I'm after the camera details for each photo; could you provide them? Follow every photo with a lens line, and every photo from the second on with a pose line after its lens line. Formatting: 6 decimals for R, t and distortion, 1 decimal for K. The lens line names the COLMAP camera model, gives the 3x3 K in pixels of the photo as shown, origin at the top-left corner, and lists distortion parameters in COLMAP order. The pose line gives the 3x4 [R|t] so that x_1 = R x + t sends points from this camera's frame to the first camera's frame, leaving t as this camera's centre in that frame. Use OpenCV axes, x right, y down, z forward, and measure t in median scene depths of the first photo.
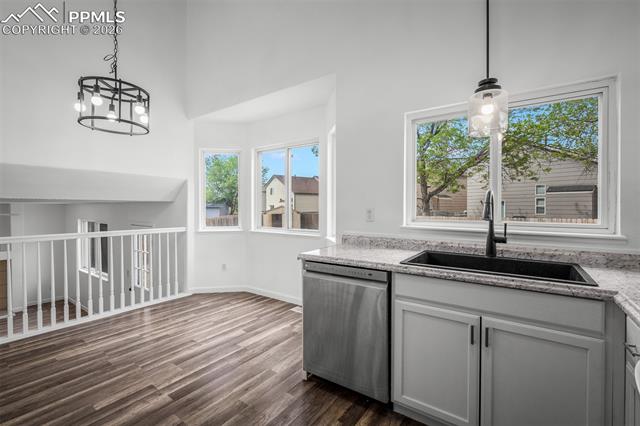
lens RADIAL K [[283.3, 0, 317.5], [0, 283.3, 211.6], [0, 0, 1]] dist [-0.002001, -0.000223]
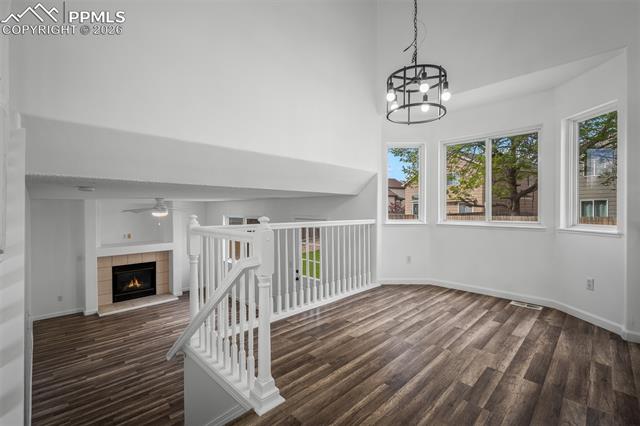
lens RADIAL K [[283.3, 0, 322.7], [0, 283.3, 212.5], [0, 0, 1]] dist [-0.002001, -0.000223]
pose [[0.987387, 0.000612, -0.158325, -0.686468], [-0.001135, 0.999994, -0.003212, 0.047821], [0.158322, 0.003351, 0.987382, -0.056789]]
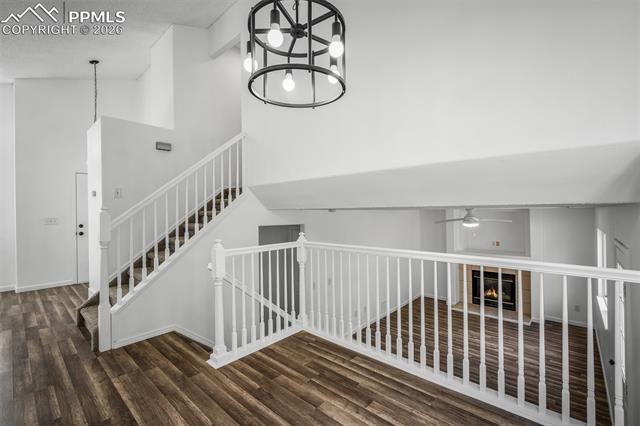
lens RADIAL K [[283.3, 0, 320.5], [0, 283.3, 214.9], [0, 0, 1]] dist [-0.002001, -0.000223]
pose [[-0.116707, 0.007899, -0.993135, -0.092223], [-0.003914, 0.999957, 0.008414, -0.026022], [0.993159, 0.004869, -0.116671, 0.867397]]
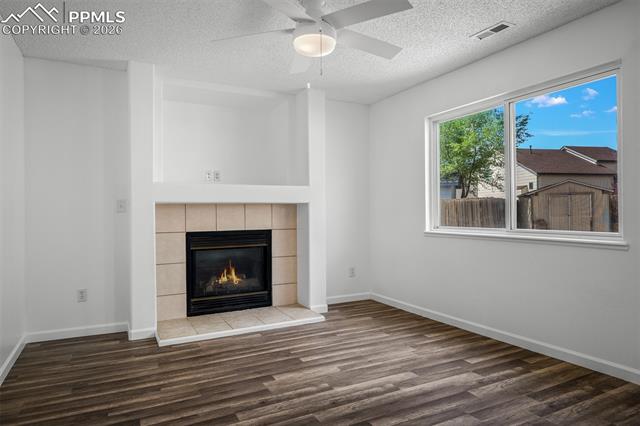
lens RADIAL K [[411.4, 0, 331.2], [0, 411.4, 212.8], [0, 0, 1]] dist [0.000911, -0.001403]
pose [[0.899314, -0.002905, -0.437295, -1.633398], [0.000144, 0.999980, -0.006348, 0.416027], [0.437304, 0.005646, 0.899296, 0.852791]]
